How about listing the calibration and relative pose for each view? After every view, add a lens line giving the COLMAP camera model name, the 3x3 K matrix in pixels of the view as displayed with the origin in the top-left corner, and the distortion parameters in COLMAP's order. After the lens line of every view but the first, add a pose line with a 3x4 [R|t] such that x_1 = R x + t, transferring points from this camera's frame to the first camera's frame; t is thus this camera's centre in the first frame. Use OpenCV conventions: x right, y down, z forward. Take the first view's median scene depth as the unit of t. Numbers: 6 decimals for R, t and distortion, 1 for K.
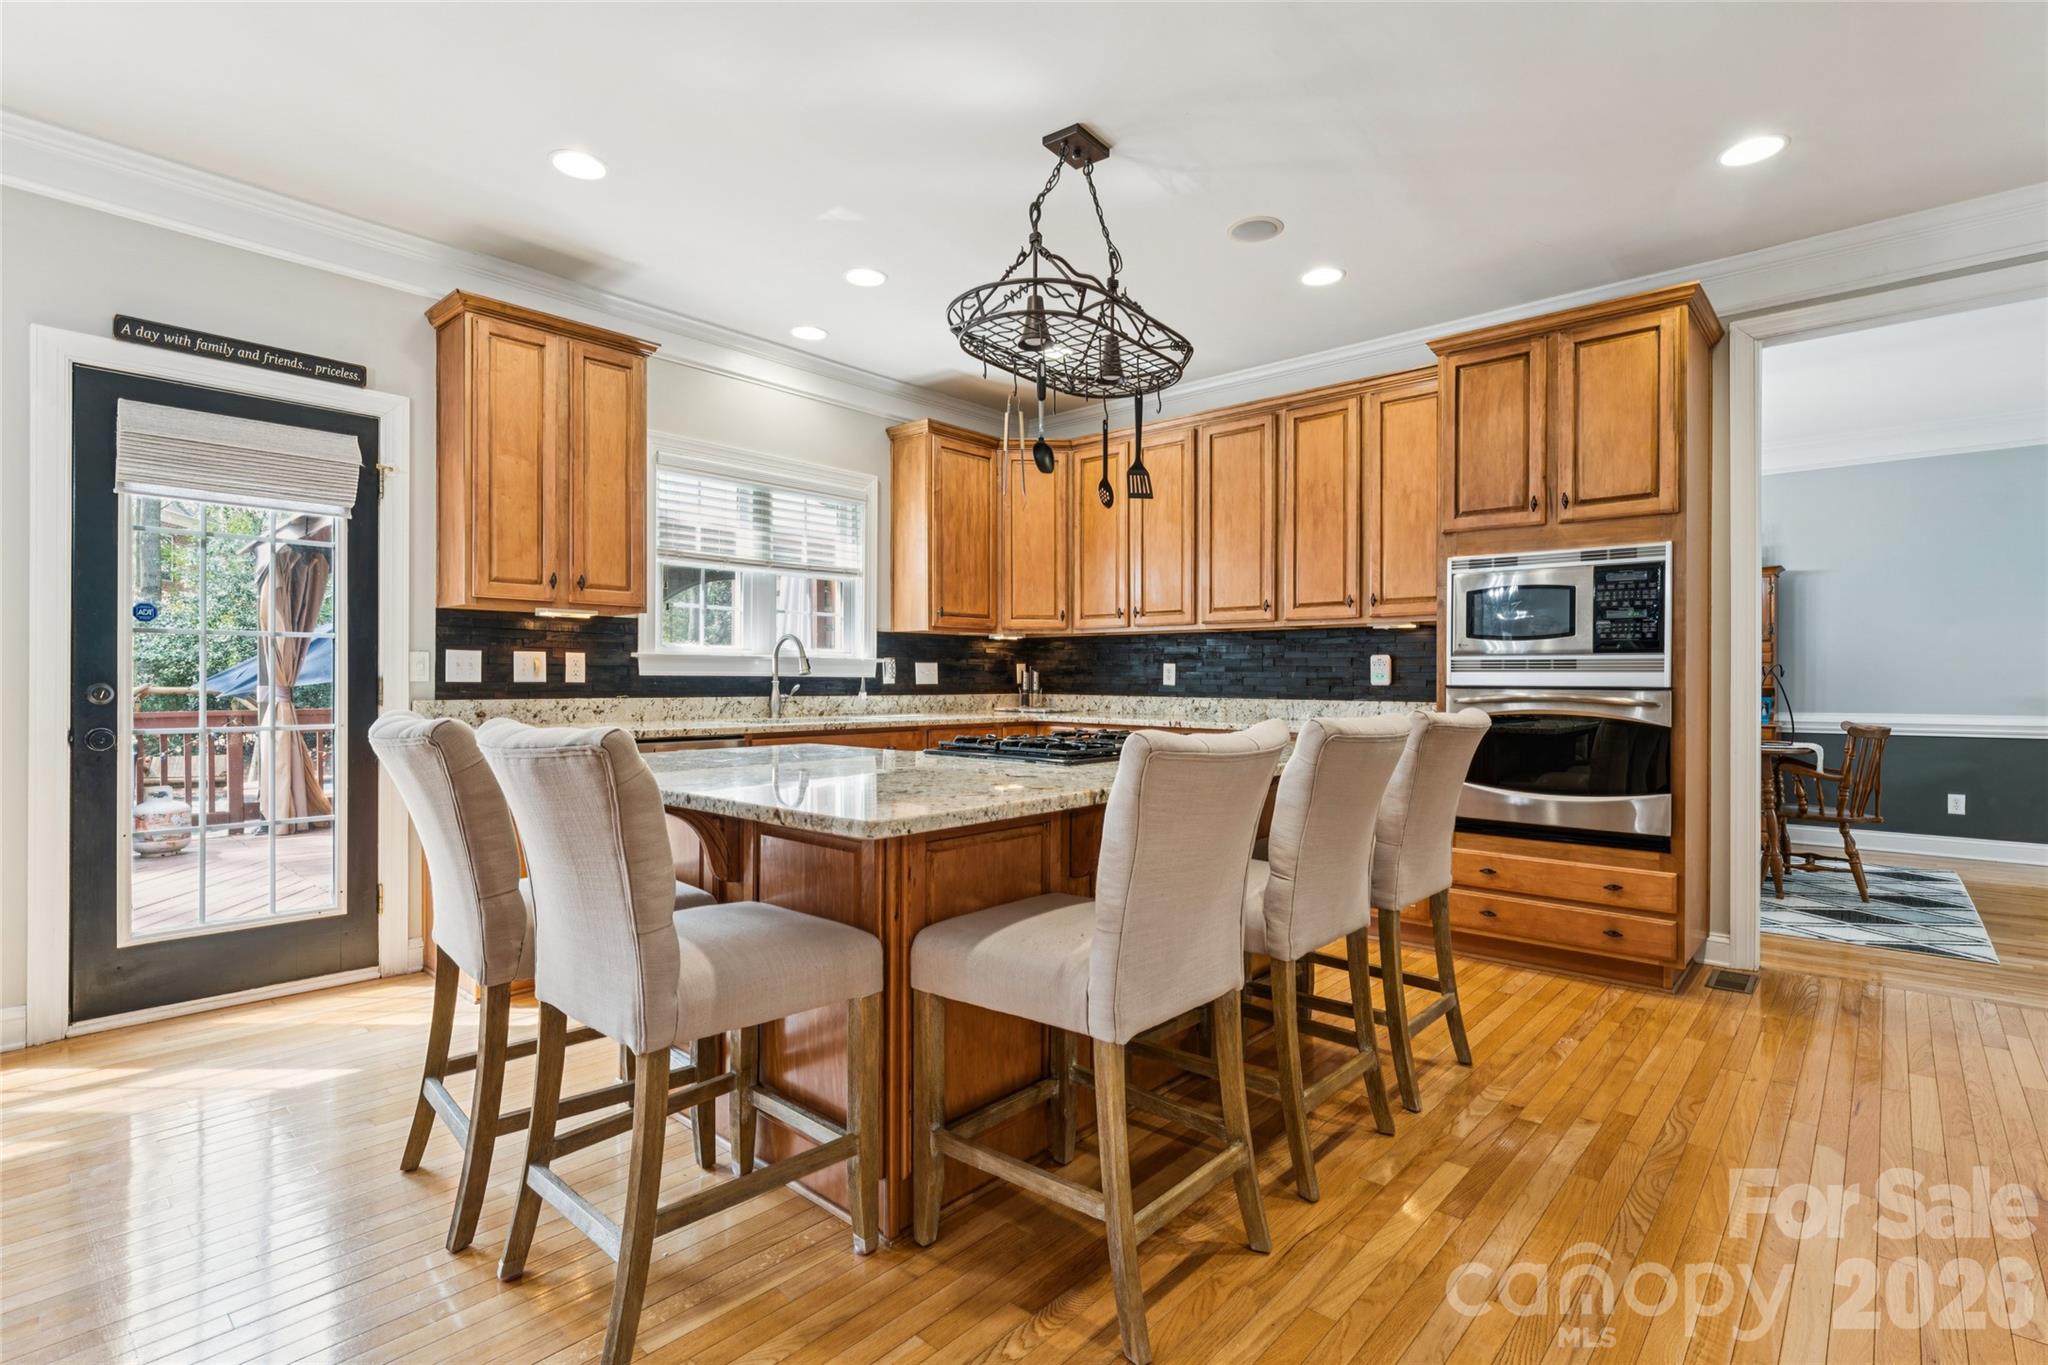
lens RADIAL K [[961.9, 0, 1032.1], [0, 961.9, 688.7], [0, 0, 1]] dist [0.000093, 0.003938]
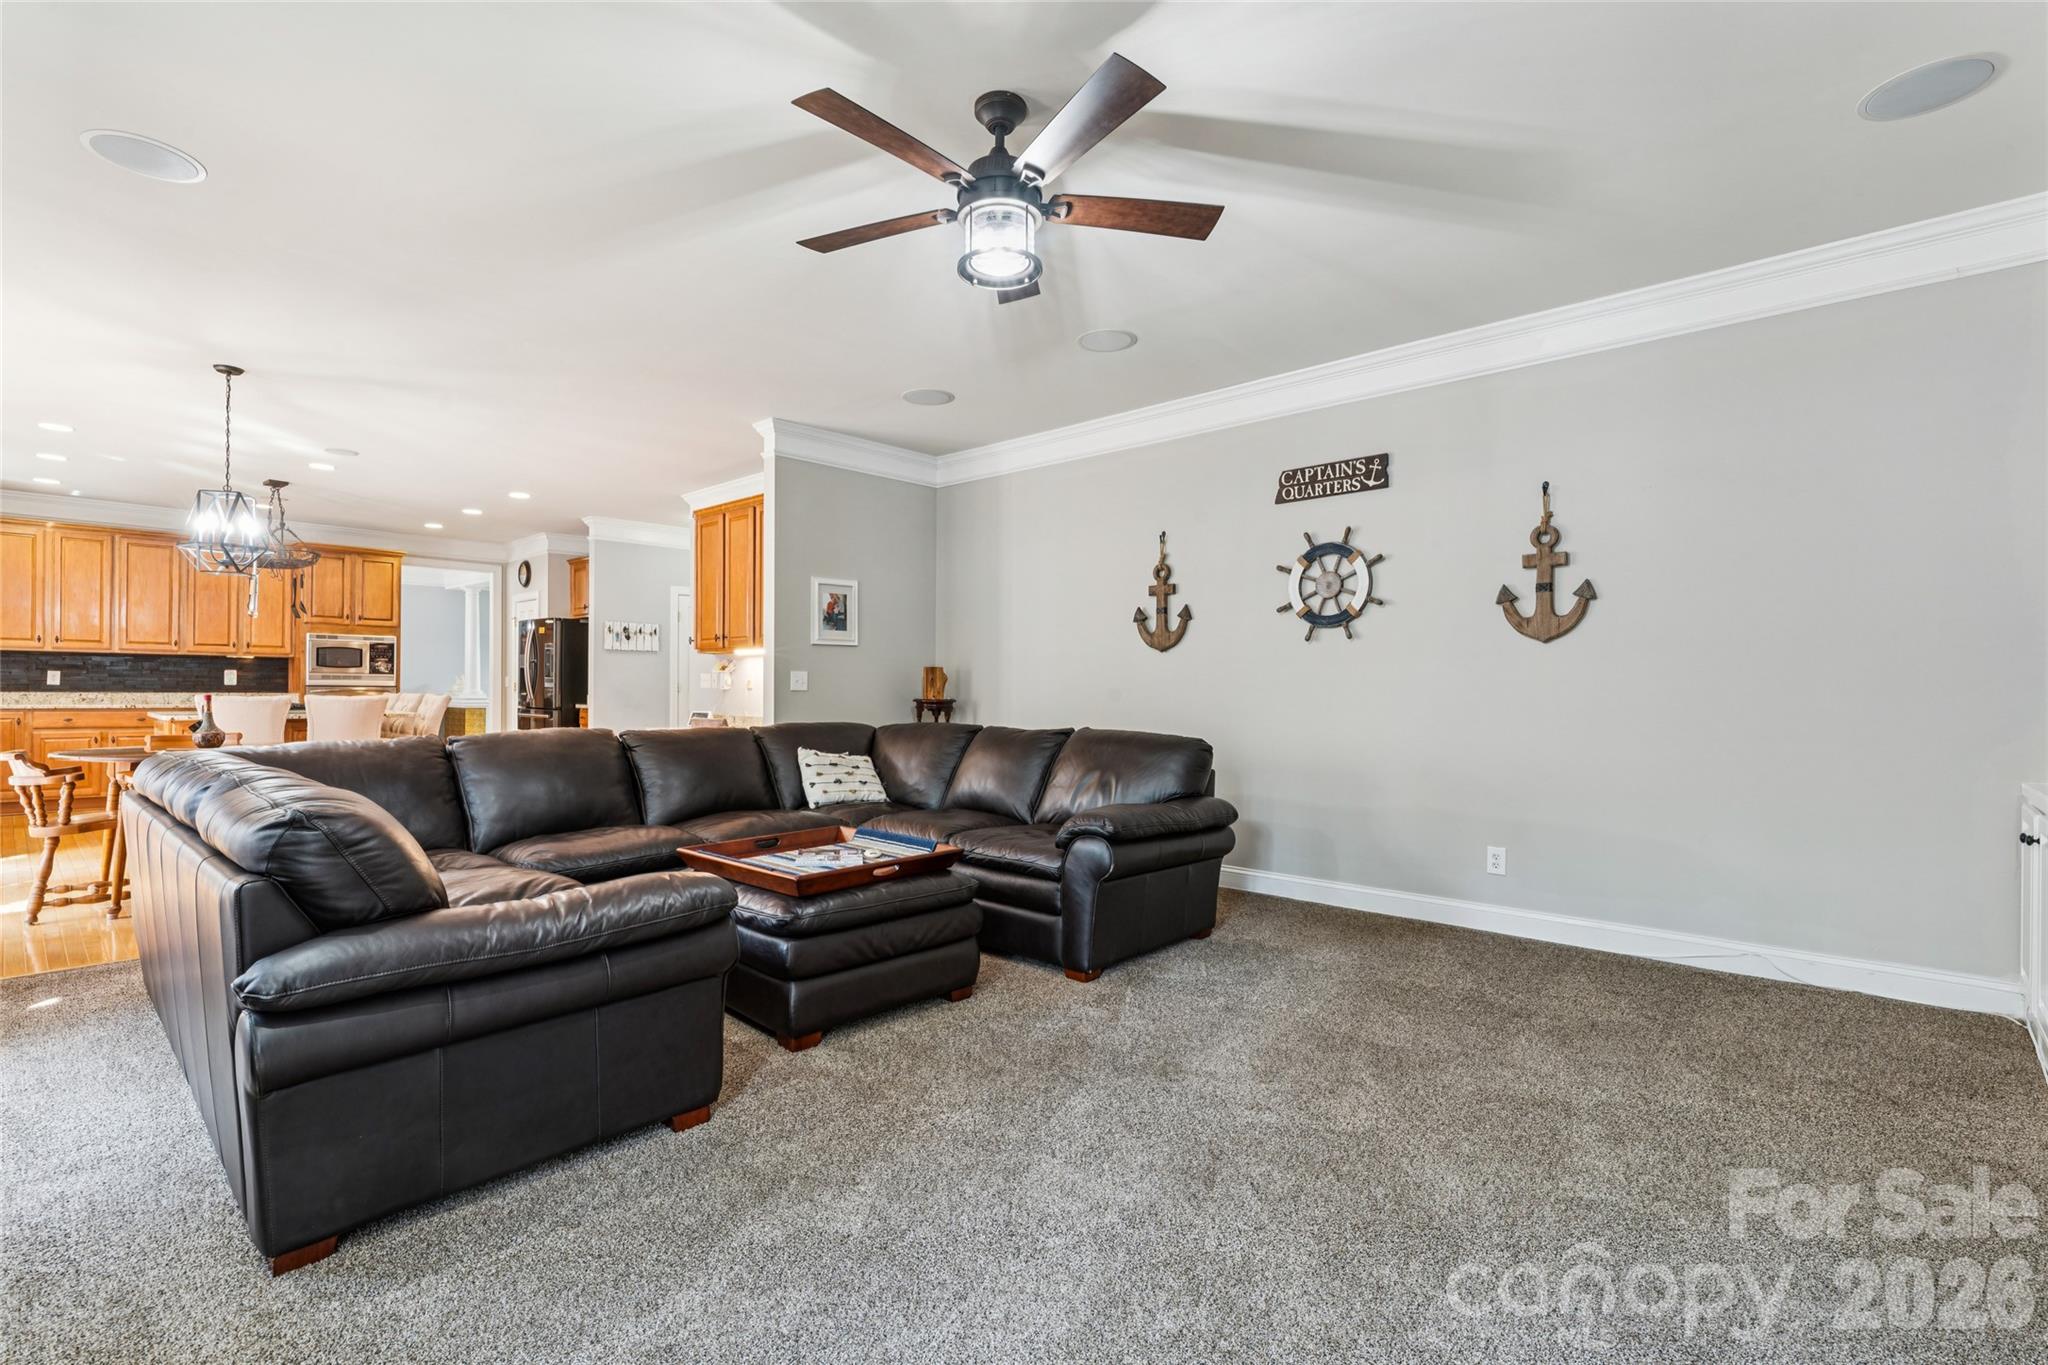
lens RADIAL K [[961.9, 0, 1034.9], [0, 961.9, 681.1], [0, 0, 1]] dist [0.000093, 0.003938]
pose [[0.033572, 0.005370, 0.999422, -1.886879], [0.001624, 0.999984, -0.005427, 0.002263], [-0.999435, 0.001806, 0.033563, -0.895760]]
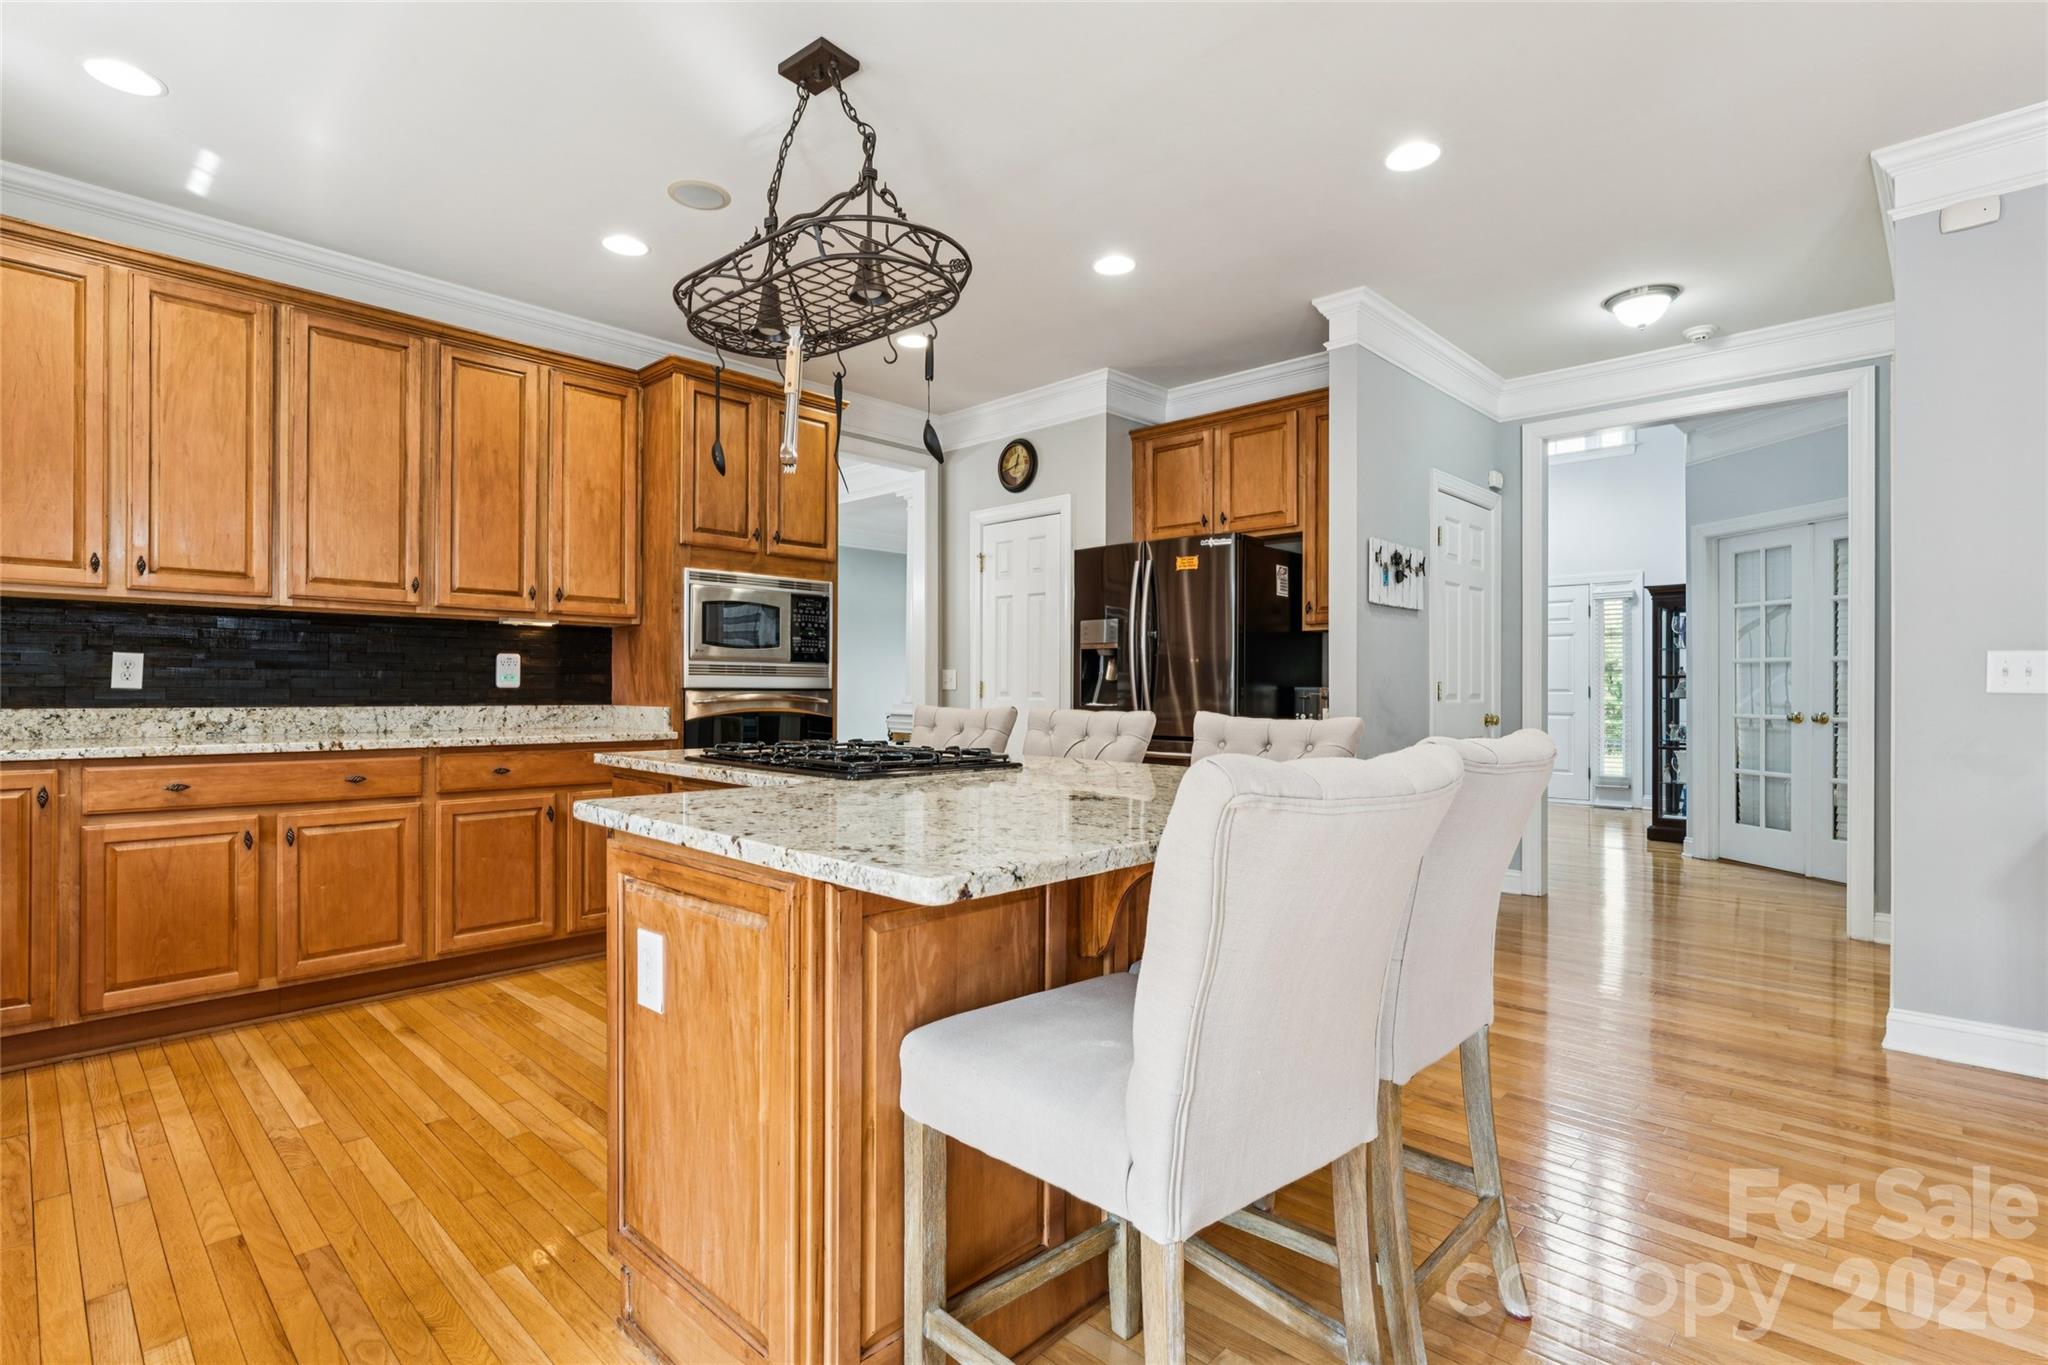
lens RADIAL K [[961.9, 0, 1018.9], [0, 961.9, 678.9], [0, 0, 1]] dist [0.000093, 0.003938]
pose [[0.052391, 0.009573, 0.998581, -0.587744], [0.004985, 0.999939, -0.009848, -0.001182], [-0.998614, 0.005494, 0.052340, 0.563290]]
